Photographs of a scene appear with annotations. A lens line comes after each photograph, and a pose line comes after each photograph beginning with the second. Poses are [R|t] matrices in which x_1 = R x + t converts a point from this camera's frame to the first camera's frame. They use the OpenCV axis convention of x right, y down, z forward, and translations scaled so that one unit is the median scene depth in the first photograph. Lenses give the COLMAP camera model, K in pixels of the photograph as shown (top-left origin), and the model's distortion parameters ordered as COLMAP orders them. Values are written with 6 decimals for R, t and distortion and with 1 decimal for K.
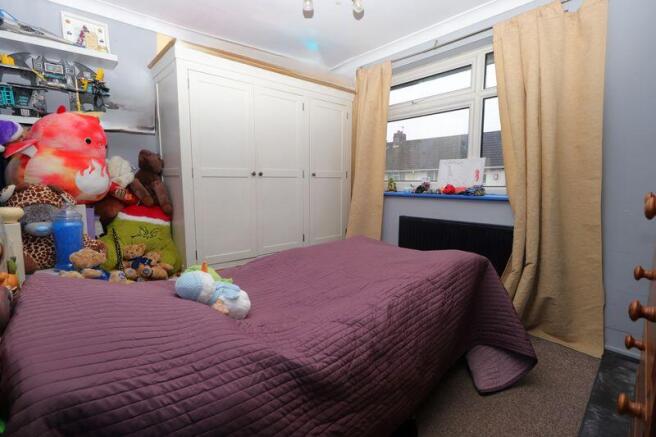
lens RADIAL K [[307.3, 0, 327.4], [0, 307.3, 215.4], [0, 0, 1]] dist [0.005978, 0.000924]
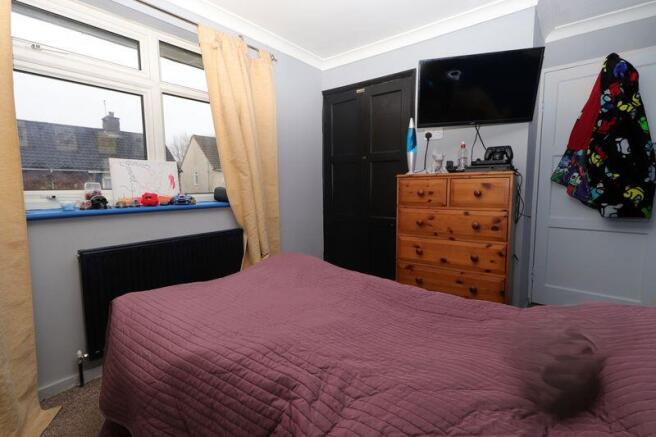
lens RADIAL K [[306.5, 0, 327.8], [0, 306.5, 218.1], [0, 0, 1]] dist [0.002195, 0.000345]
pose [[-0.191759, -0.098559, 0.976481, -0.418328], [0.126416, 0.984176, 0.124161, -0.076689], [-0.973266, 0.147252, -0.176265, 0.701238]]
